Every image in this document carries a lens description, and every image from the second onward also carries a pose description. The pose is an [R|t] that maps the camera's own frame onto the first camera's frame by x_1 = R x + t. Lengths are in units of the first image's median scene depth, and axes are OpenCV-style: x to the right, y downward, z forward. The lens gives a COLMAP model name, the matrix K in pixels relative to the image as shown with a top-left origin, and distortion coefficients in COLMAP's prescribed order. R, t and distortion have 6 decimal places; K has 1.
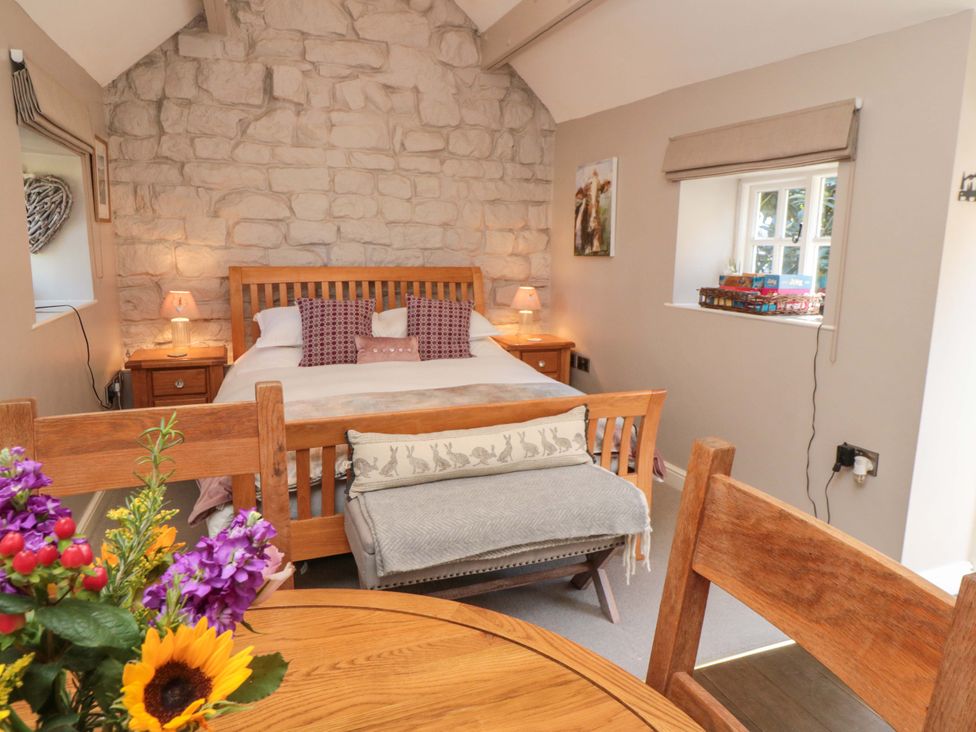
lens RADIAL K [[616.0, 0, 523.3], [0, 616.0, 362.7], [0, 0, 1]] dist [-0.000764, -0.004295]
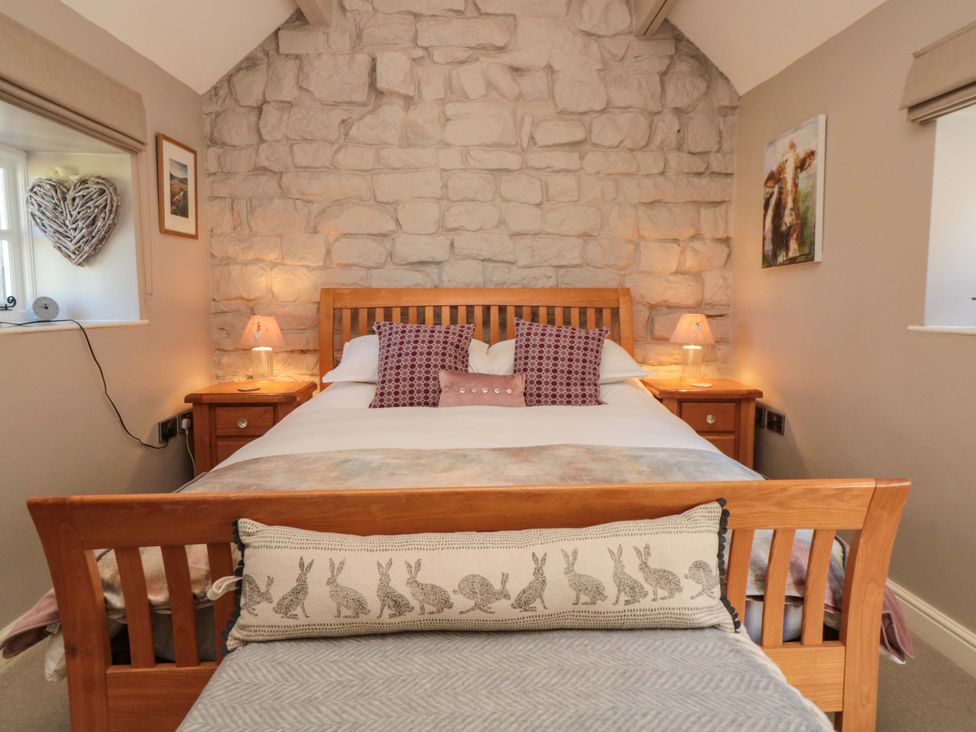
lens RADIAL K [[616.0, 0, 523.3], [0, 616.0, 362.7], [0, 0, 1]] dist [-0.000764, -0.004295]
pose [[0.942772, 0.013085, -0.333181, 0.071478], [-0.041640, 0.996028, -0.078708, 0.002192], [0.330828, 0.088077, 0.939572, 0.296464]]
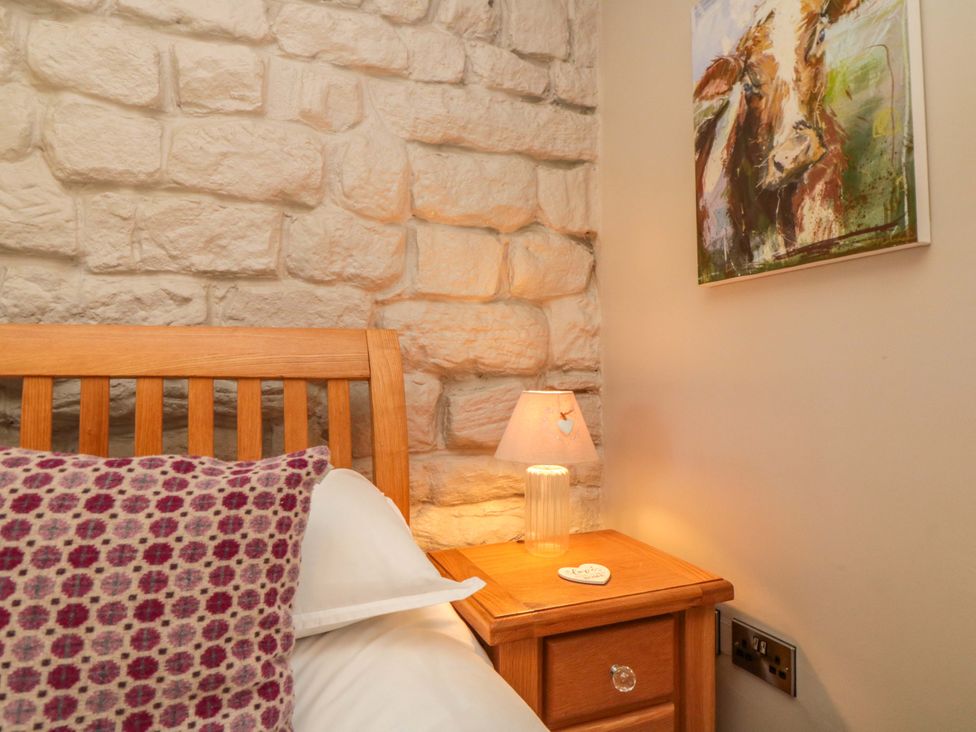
lens RADIAL K [[643.2, 0, 488.2], [0, 643.2, 349.9], [0, 0, 1]] dist [0.000869, -0.000292]
pose [[0.999388, -0.028606, -0.020128, -0.020237], [0.023878, 0.978464, -0.205030, -0.091522], [0.025560, 0.204424, 0.978549, 0.811499]]
